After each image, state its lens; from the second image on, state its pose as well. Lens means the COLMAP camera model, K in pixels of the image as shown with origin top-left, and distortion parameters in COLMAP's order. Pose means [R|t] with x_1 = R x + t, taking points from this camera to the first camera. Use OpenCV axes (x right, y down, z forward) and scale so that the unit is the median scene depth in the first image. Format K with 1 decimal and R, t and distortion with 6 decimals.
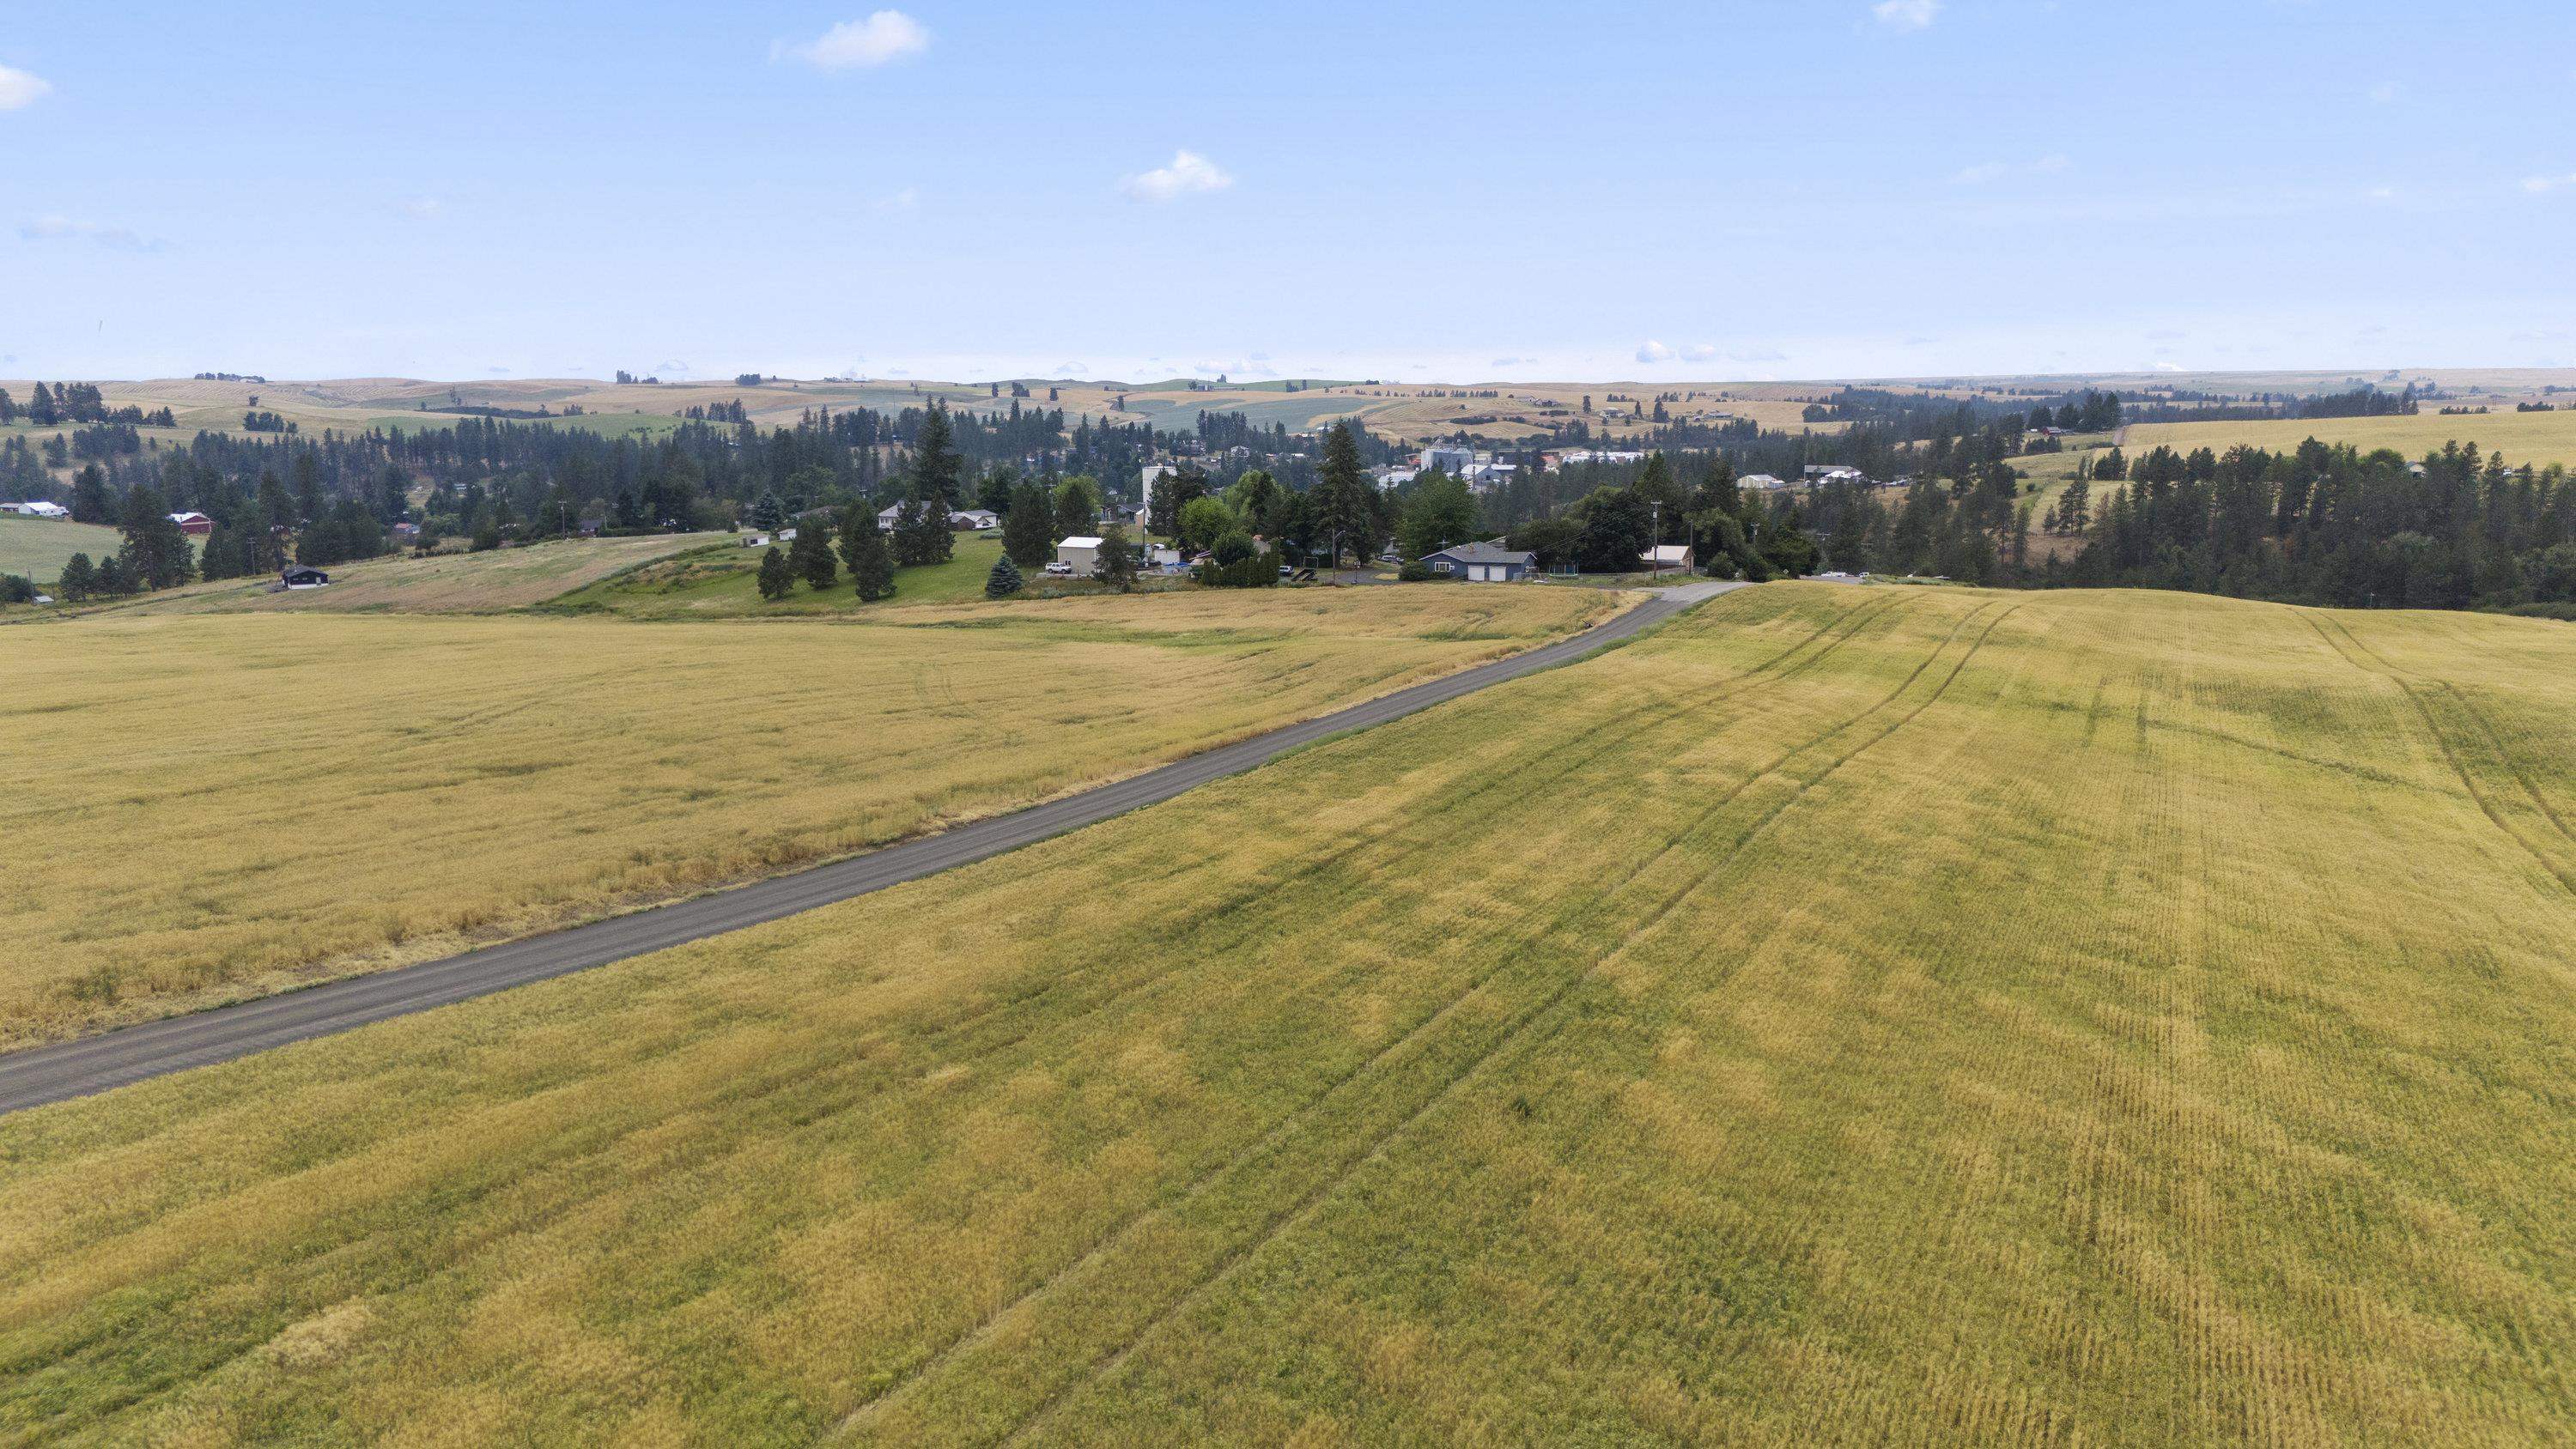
lens RADIAL K [[1862.0, 0, 1288.0], [0, 1862.0, 724.5], [0, 0, 1]] dist [0.036073, -0.032030]
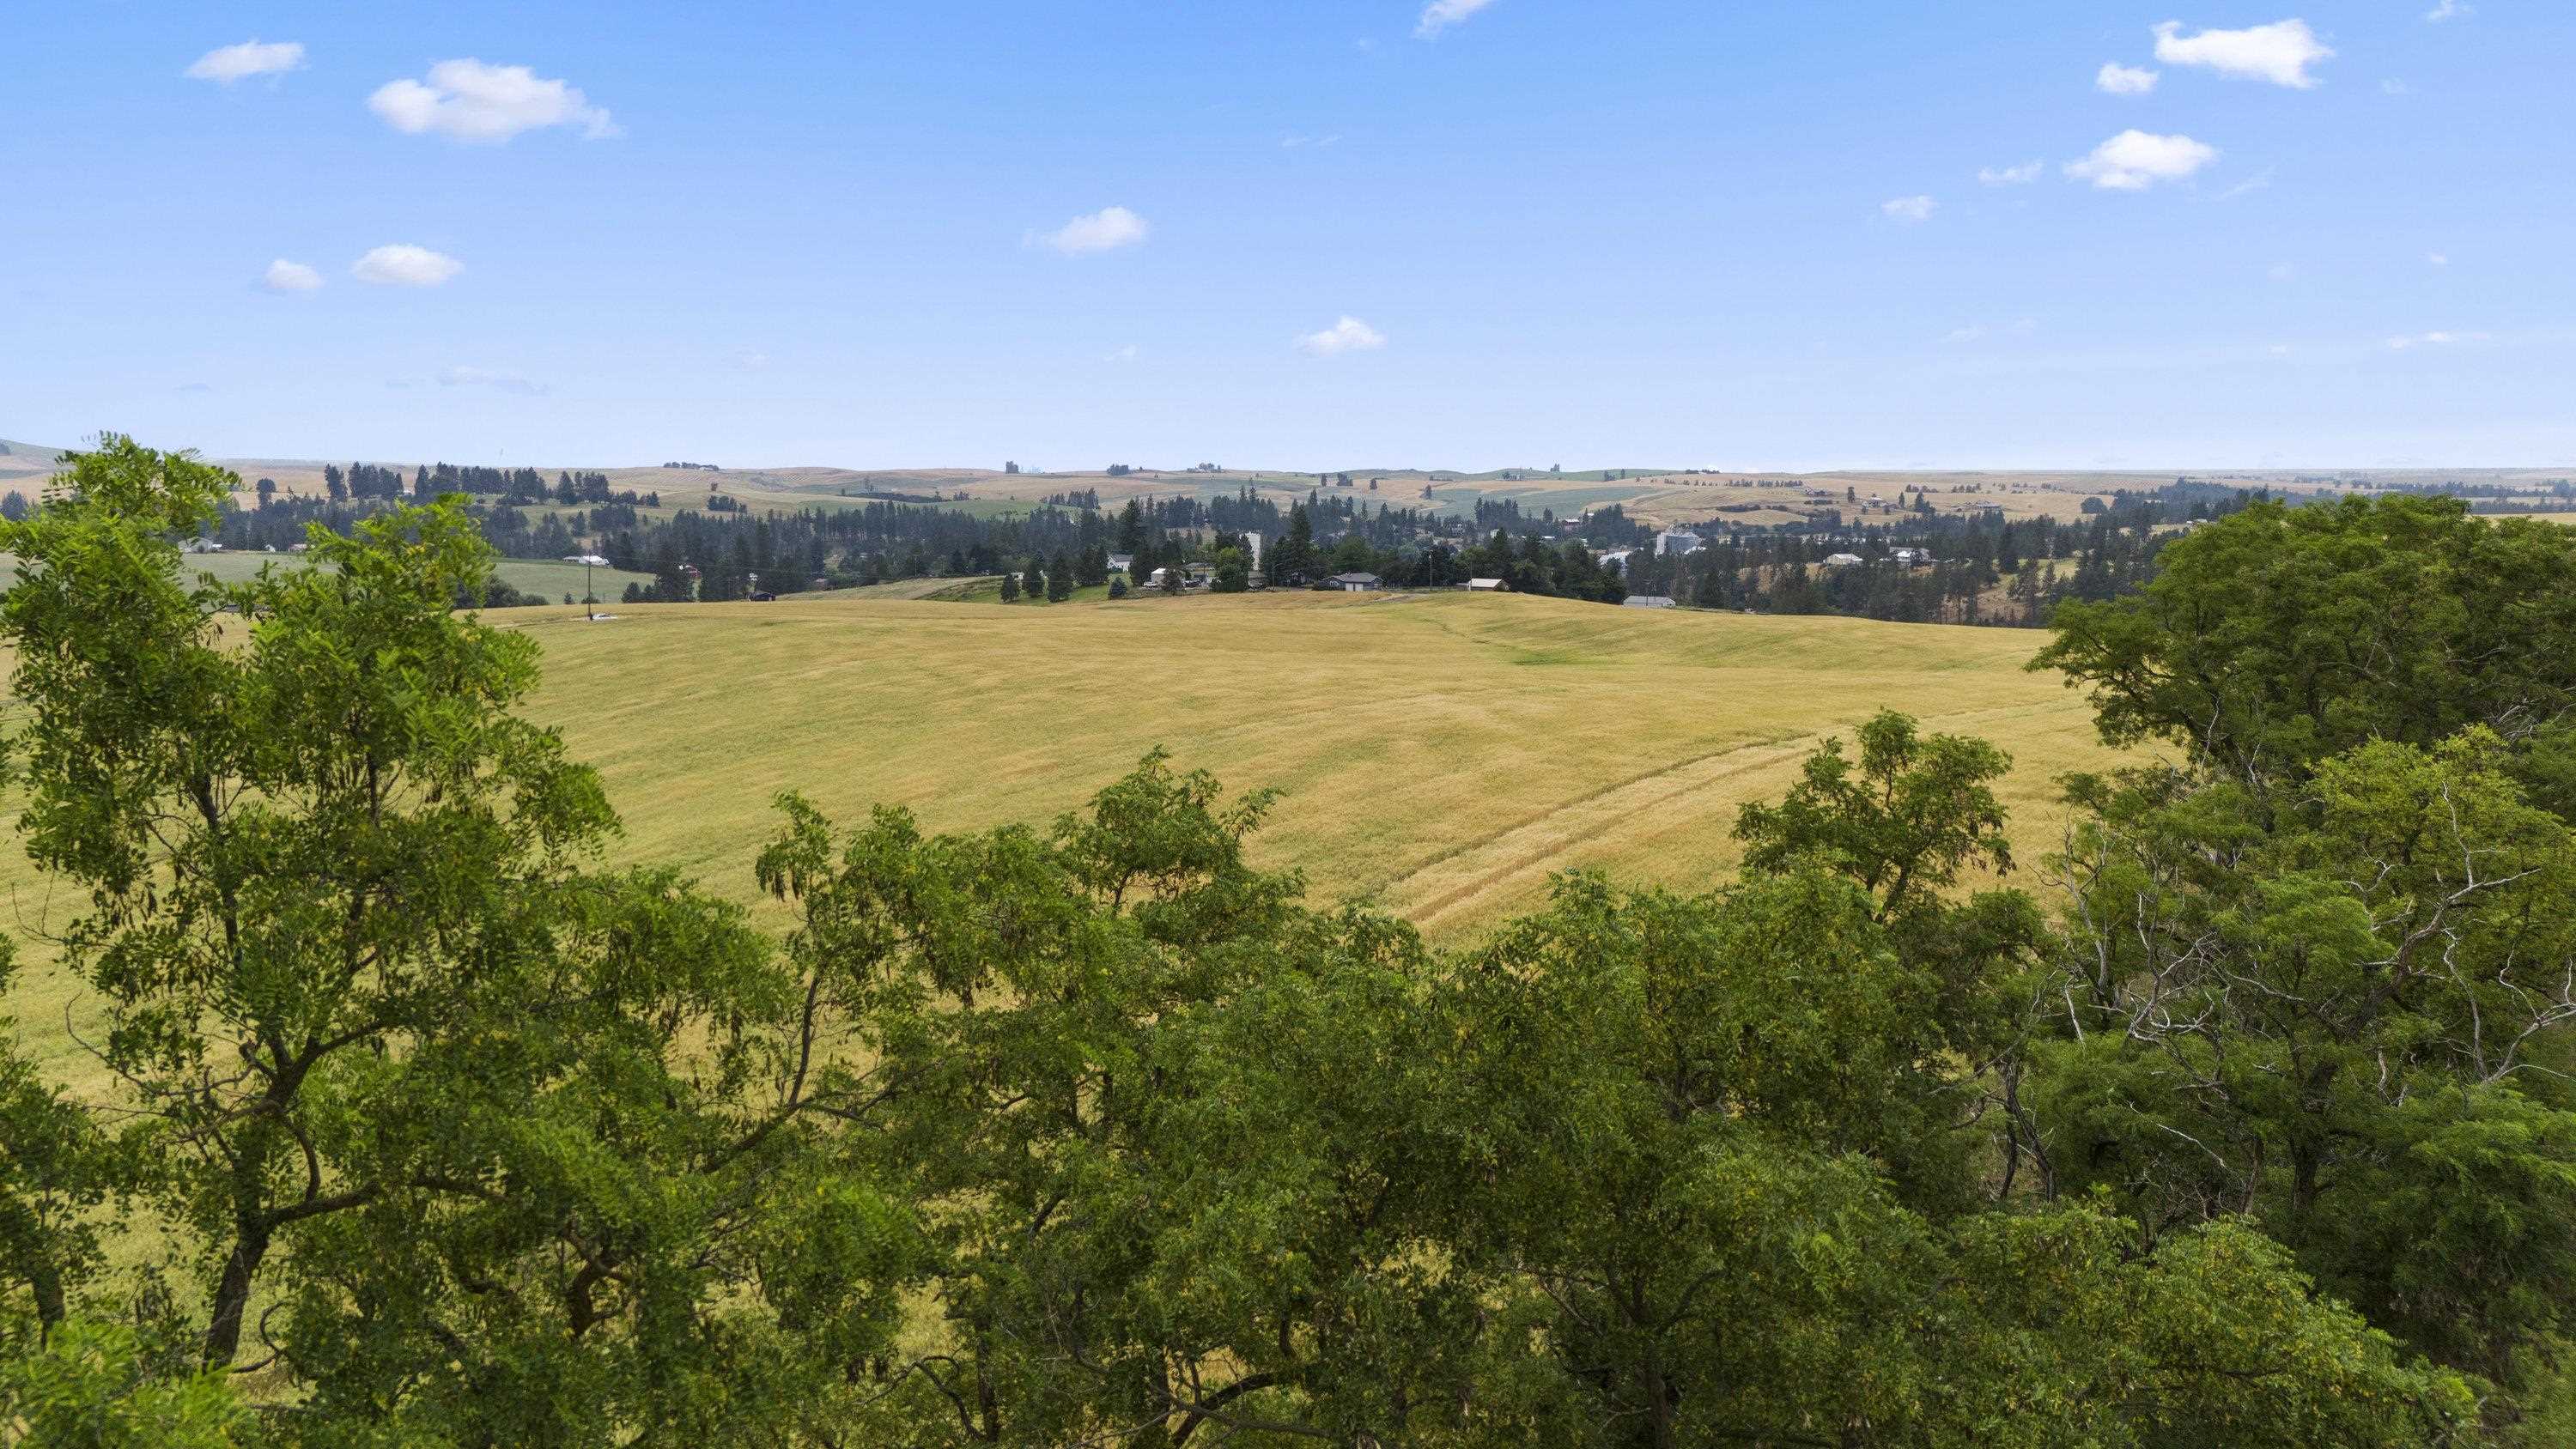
lens RADIAL K [[1851.4, 0, 1288.0], [0, 1851.4, 724.5], [0, 0, 1]] dist [0.077024, -0.104011]
pose [[0.980929, 0.029798, -0.192067, 0.077186], [-0.038454, 0.998398, -0.041499, 0.026155], [0.190523, 0.048094, 0.980504, -0.160006]]
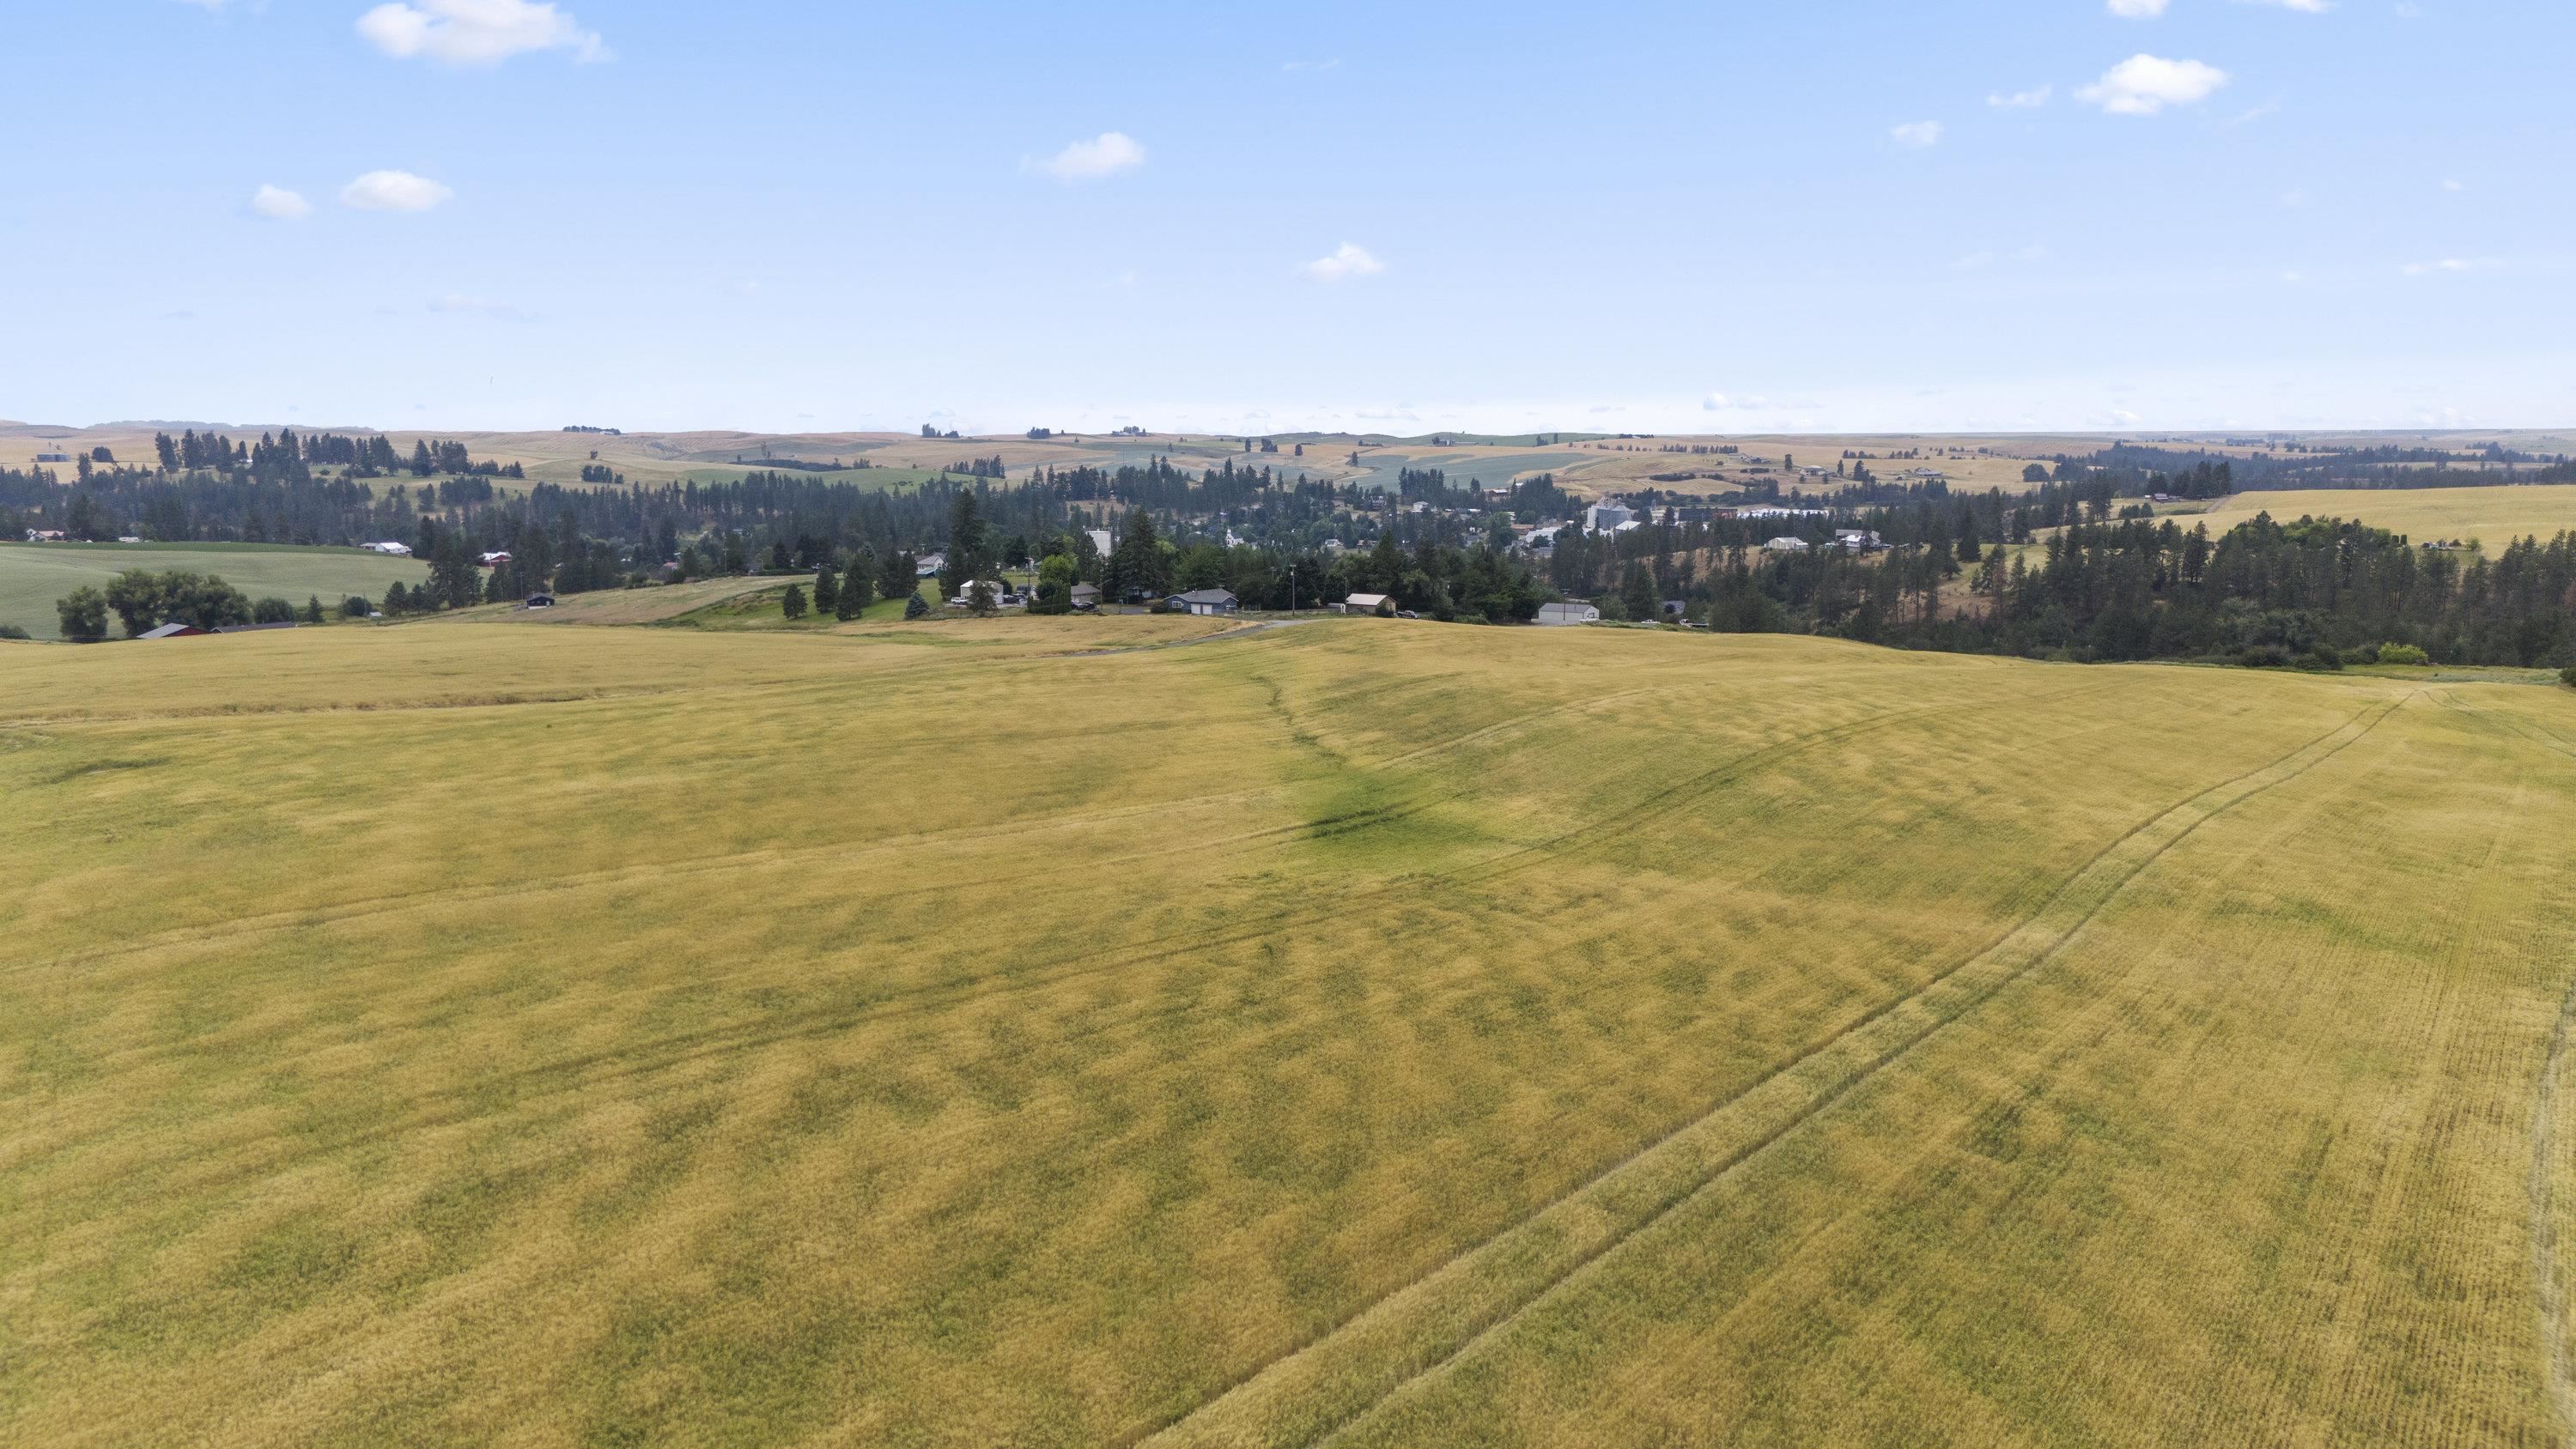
lens RADIAL K [[1851.4, 0, 1288.0], [0, 1851.4, 724.5], [0, 0, 1]] dist [0.077024, -0.104011]
pose [[0.986918, 0.028070, -0.158759, 0.079970], [-0.031964, 0.999246, -0.022028, 0.008388], [0.158021, 0.026814, 0.987072, -0.091171]]
